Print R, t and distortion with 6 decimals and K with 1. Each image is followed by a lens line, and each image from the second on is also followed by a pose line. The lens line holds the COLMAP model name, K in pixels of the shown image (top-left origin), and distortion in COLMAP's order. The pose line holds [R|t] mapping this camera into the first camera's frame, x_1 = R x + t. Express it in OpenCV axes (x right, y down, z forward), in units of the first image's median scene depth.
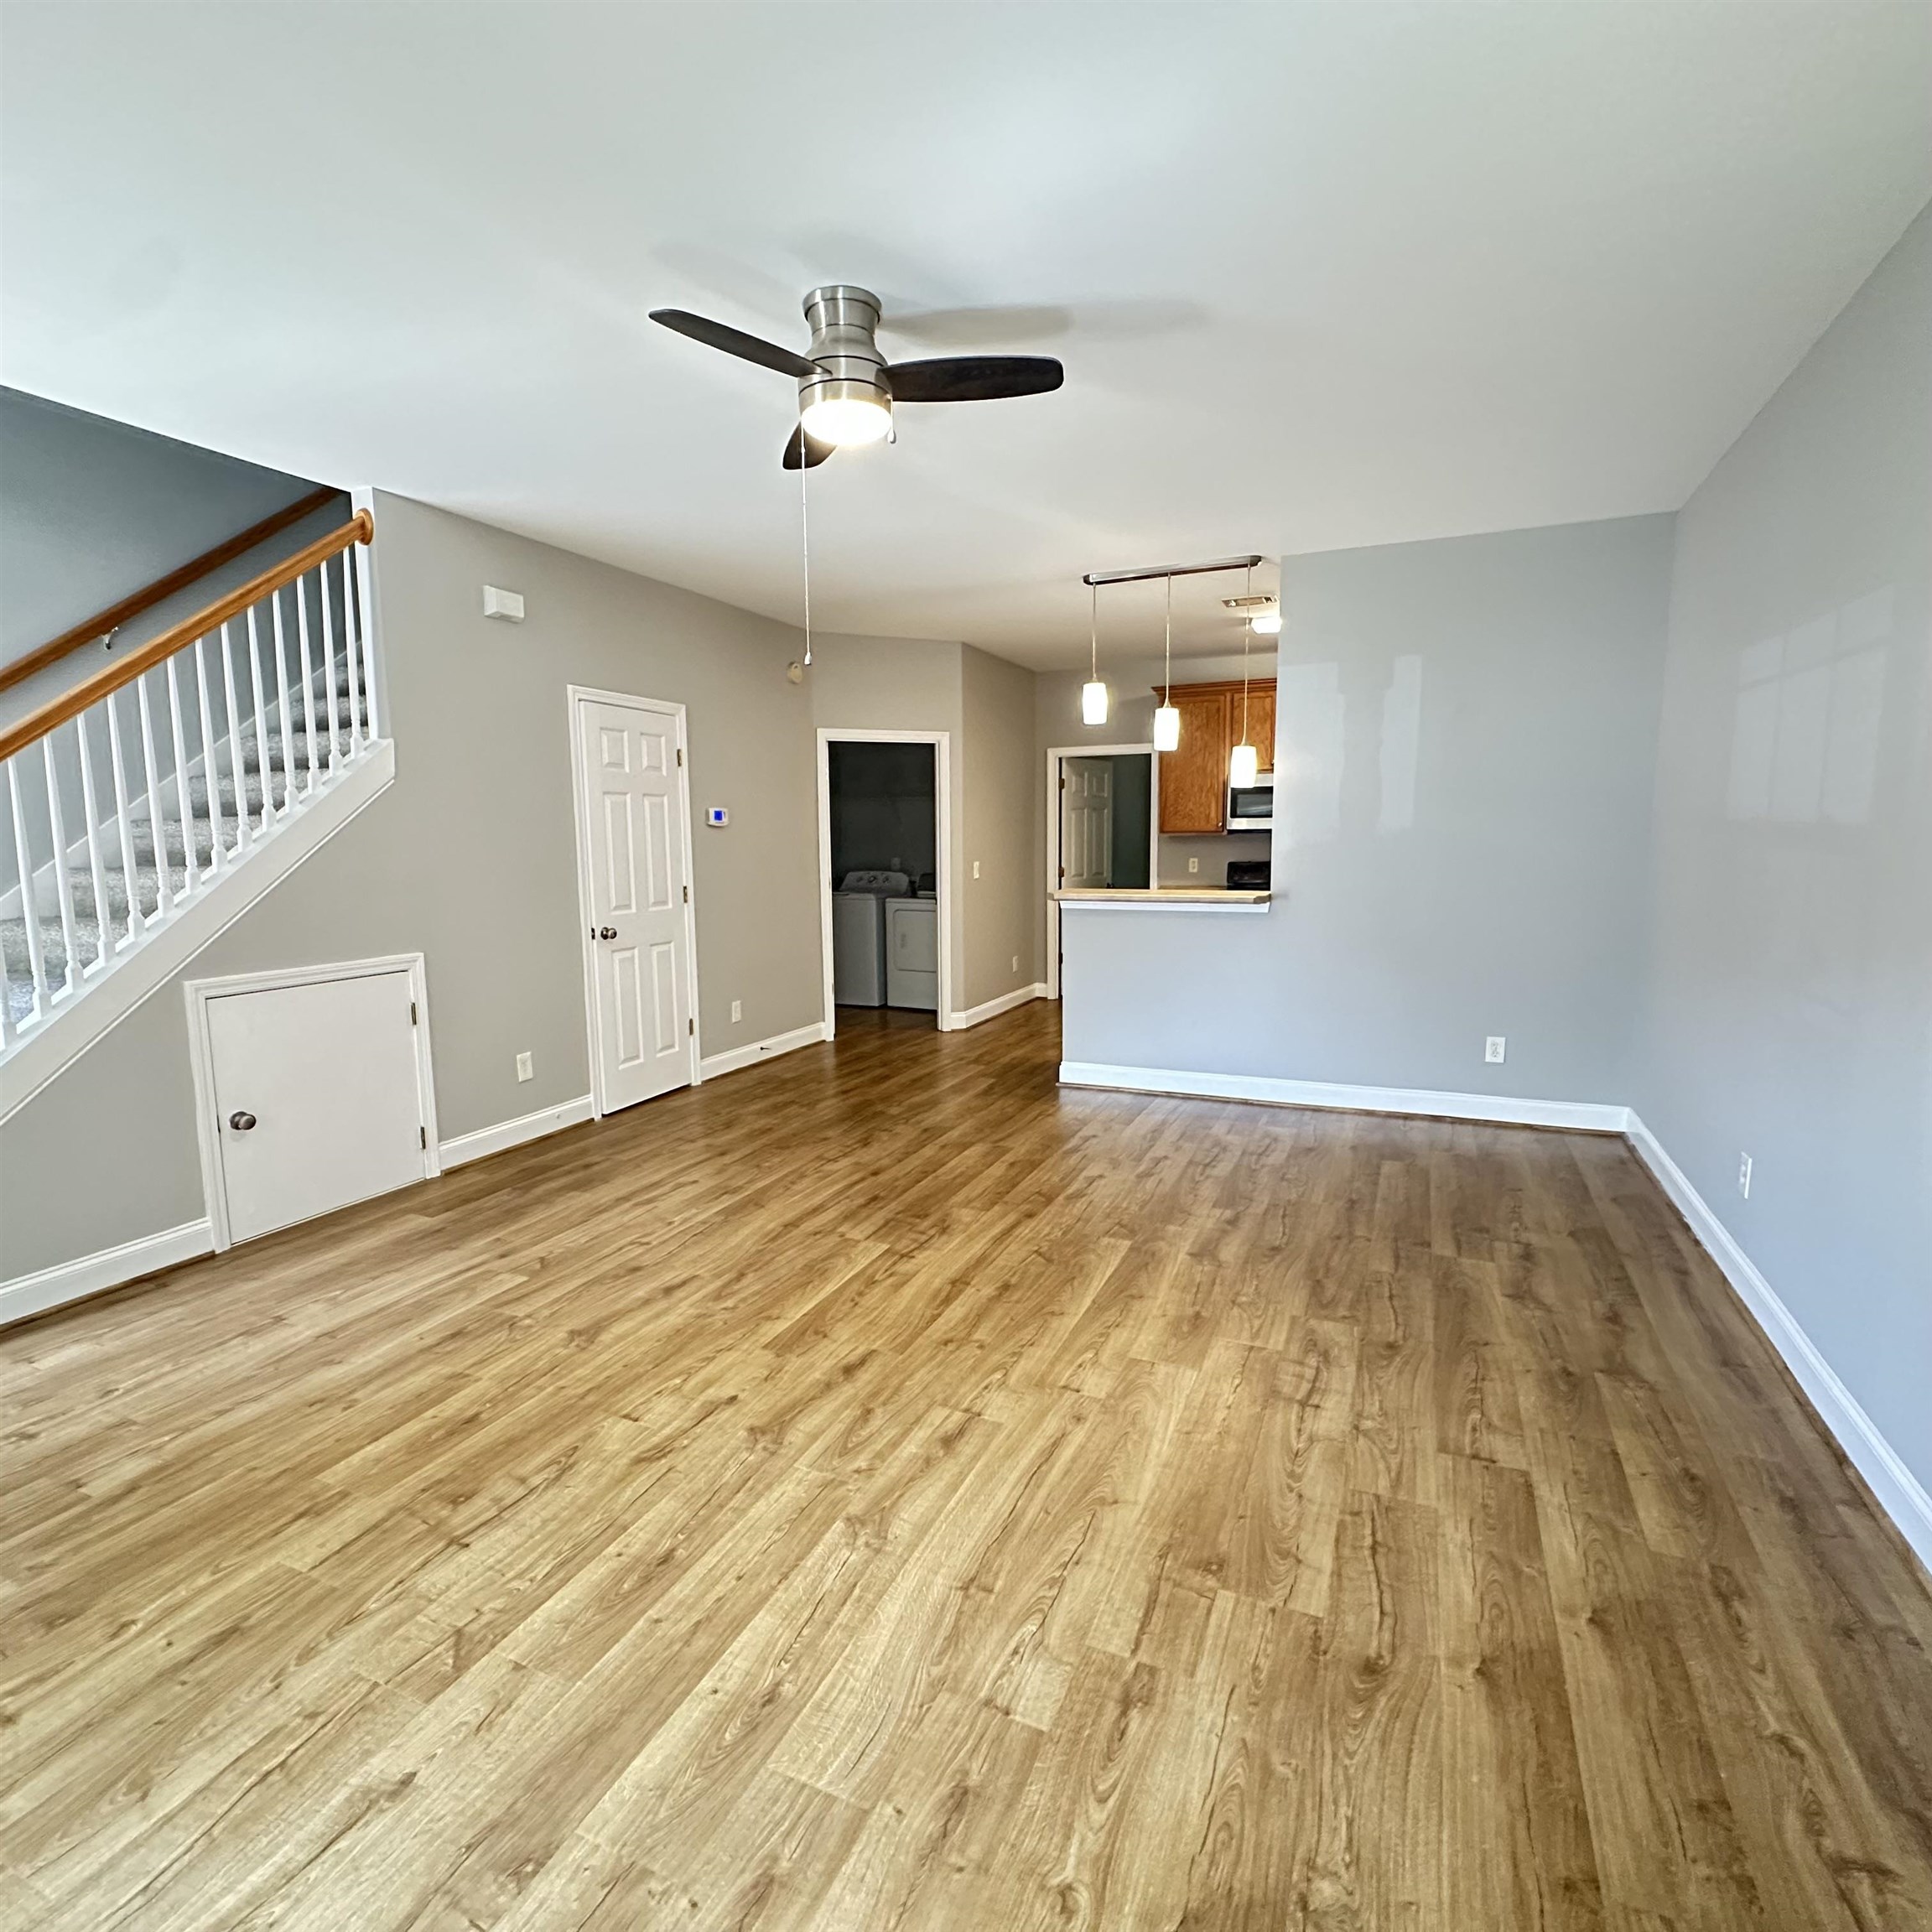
lens RADIAL K [[1029.8, 0, 966.0], [0, 1029.8, 966.0], [0, 0, 1]] dist [-0.000092, 0.000285]
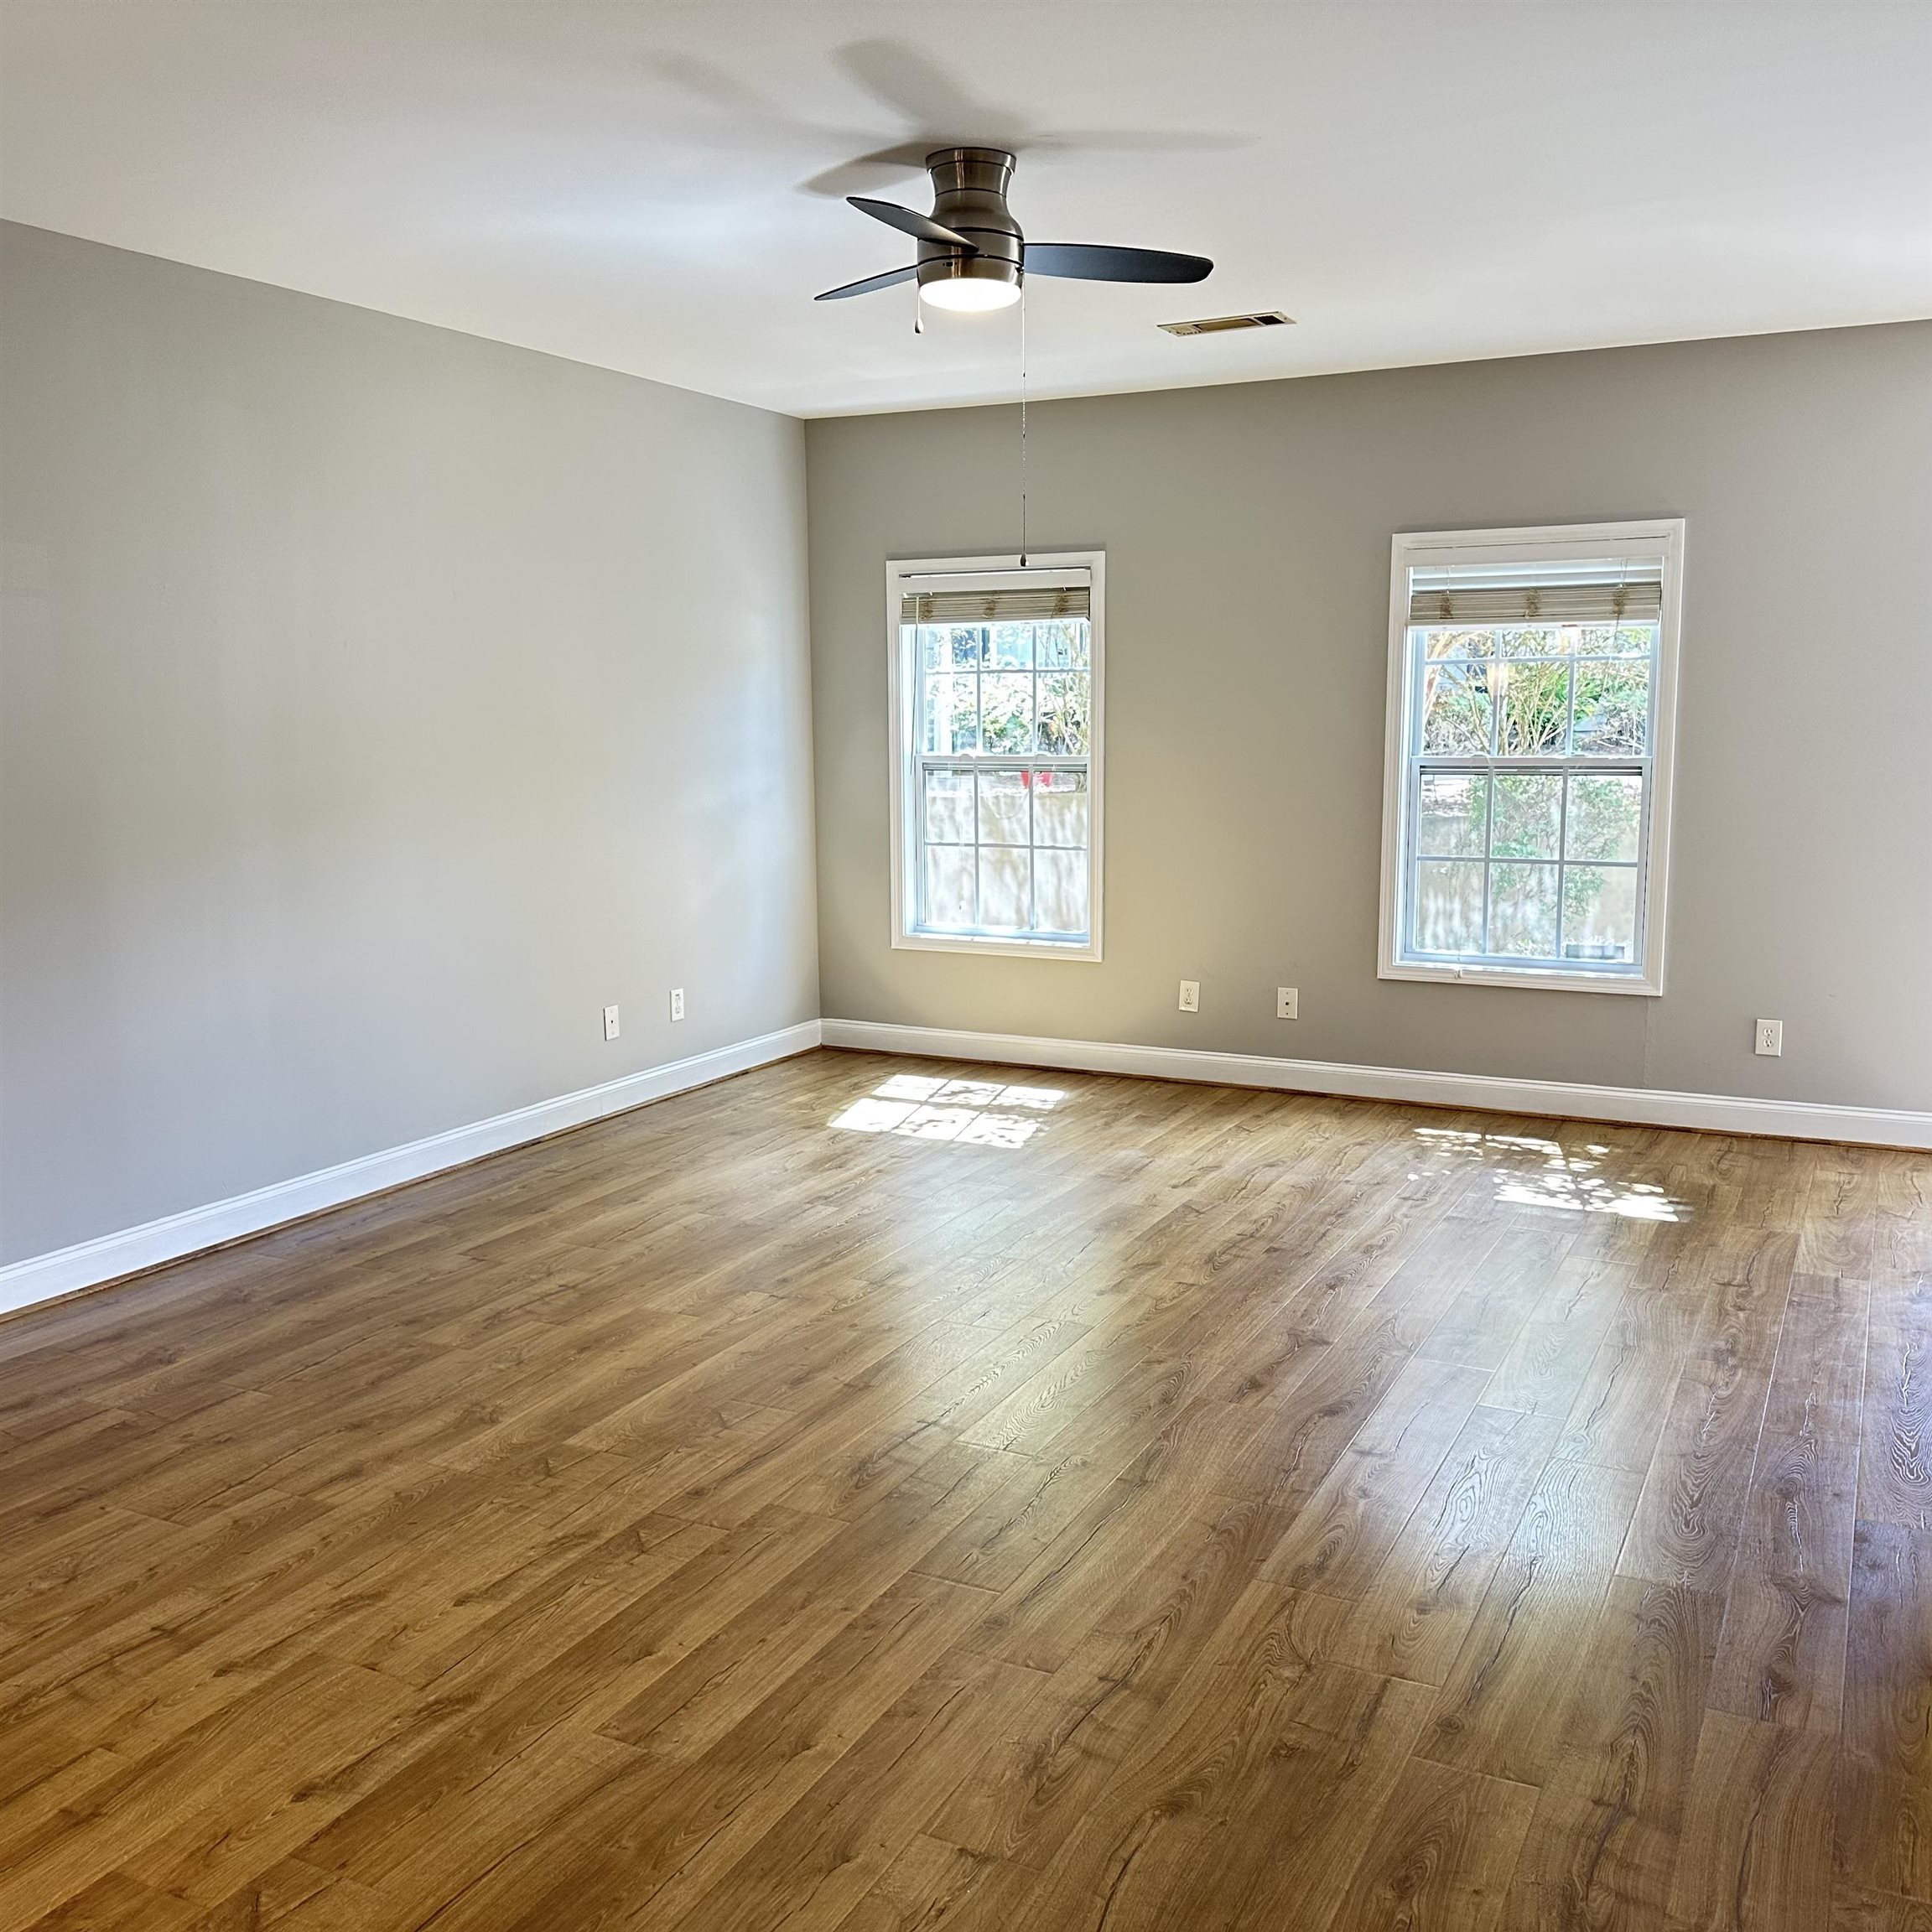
lens RADIAL K [[1799.3, 0, 966.0], [0, 1799.3, 966.0], [0, 0, 1]] dist [0.108935, -0.178643]
pose [[-0.998213, 0.009109, 0.059058, -0.144958], [0.024870, 0.961980, 0.271986, -0.292422], [-0.054335, 0.272969, -0.960487, 1.935095]]
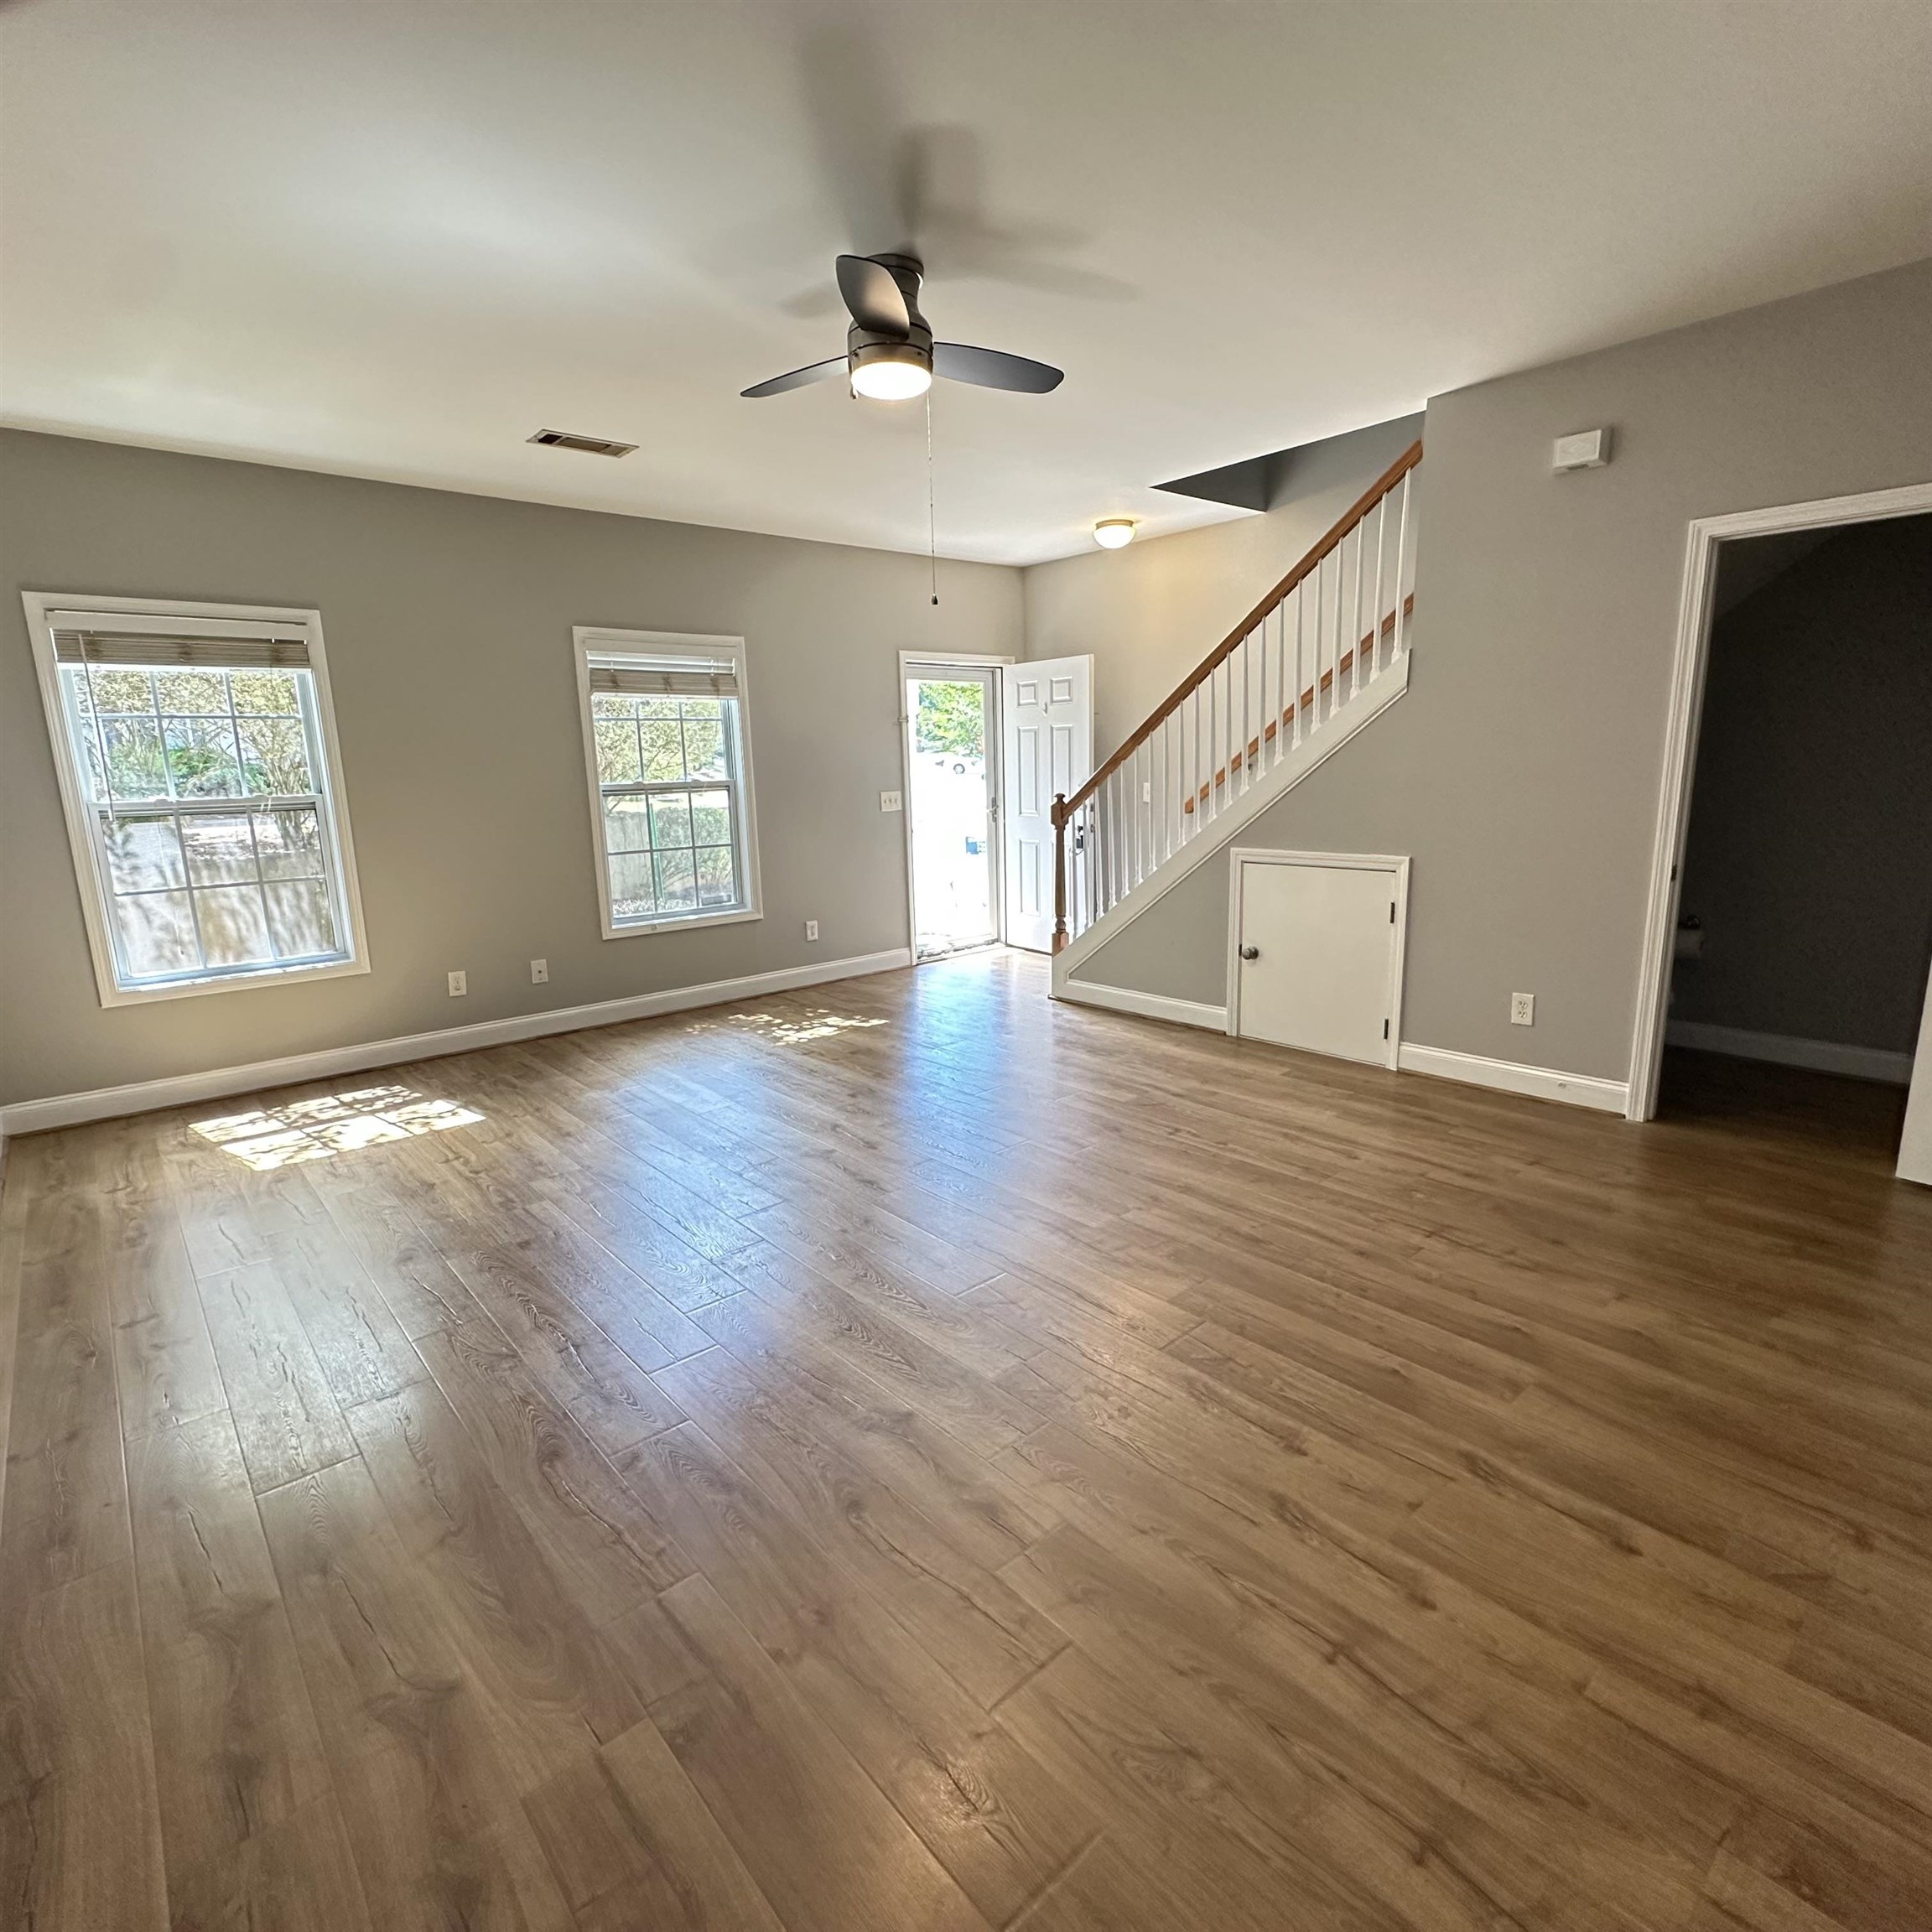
lens RADIAL K [[1025.4, 0, 966.0], [0, 1025.4, 966.0], [0, 0, 1]] dist [0.022785, -0.019212]
pose [[-0.422306, 0.198257, -0.884507, 0.696488], [-0.085205, 0.962786, 0.256483, -0.157627], [0.902440, 0.183678, -0.389697, 1.186077]]
